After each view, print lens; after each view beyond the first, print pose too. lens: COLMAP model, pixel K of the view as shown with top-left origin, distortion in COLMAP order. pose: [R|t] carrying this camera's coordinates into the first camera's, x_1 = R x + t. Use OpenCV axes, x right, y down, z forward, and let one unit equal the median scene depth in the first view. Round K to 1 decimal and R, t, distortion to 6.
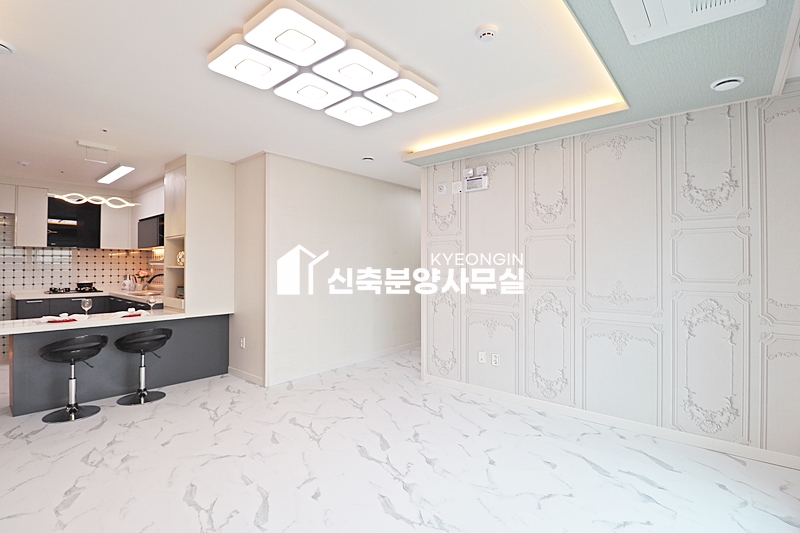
lens RADIAL K [[380.3, 0, 400.0], [0, 380.3, 266.5], [0, 0, 1]] dist [-0.001278, -0.000492]
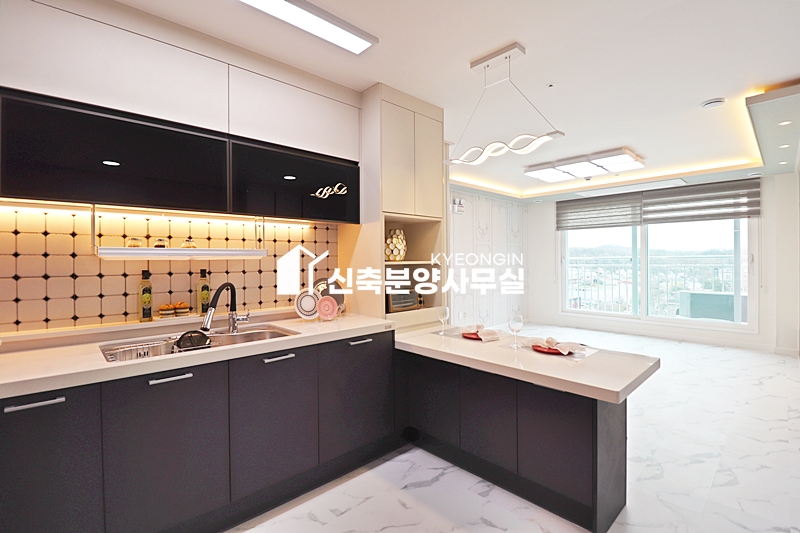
lens RADIAL K [[380.3, 0, 400.0], [0, 380.3, 266.5], [0, 0, 1]] dist [-0.001278, -0.000492]
pose [[0.089275, -0.011310, 0.995943, -1.572075], [0.011057, 0.999885, 0.010364, 0.006376], [-0.995946, 0.010087, 0.089389, 1.231545]]
